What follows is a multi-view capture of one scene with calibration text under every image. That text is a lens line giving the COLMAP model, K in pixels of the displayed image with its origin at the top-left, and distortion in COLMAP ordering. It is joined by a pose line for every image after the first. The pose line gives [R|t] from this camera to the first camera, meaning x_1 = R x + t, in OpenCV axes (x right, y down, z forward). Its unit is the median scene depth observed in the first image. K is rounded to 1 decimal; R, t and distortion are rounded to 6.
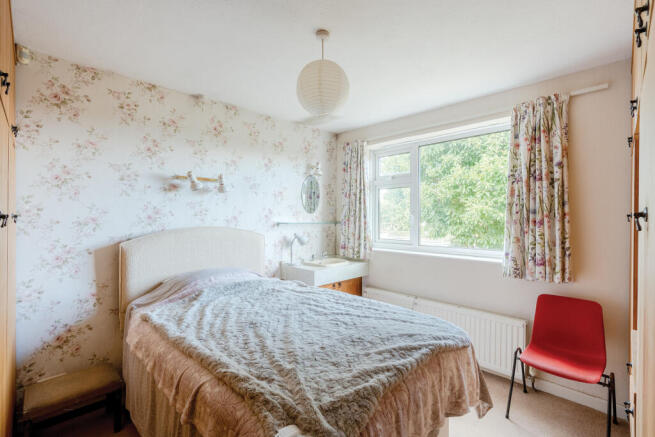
lens RADIAL K [[309.3, 0, 327.5], [0, 309.3, 215.5], [0, 0, 1]] dist [-0.002087, 0.000732]
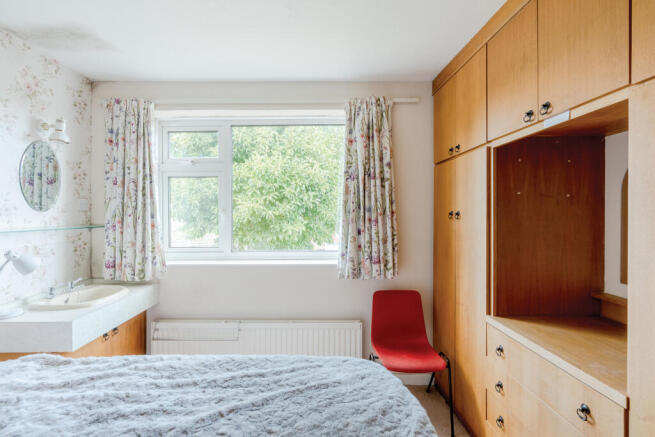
lens RADIAL K [[309.3, 0, 327.5], [0, 309.3, 215.5], [0, 0, 1]] dist [-0.002087, 0.000732]
pose [[0.698726, -0.009133, 0.715331, -0.129881], [0.003623, 0.999951, 0.009228, -0.003823], [-0.715381, -0.003856, 0.698724, 0.373762]]
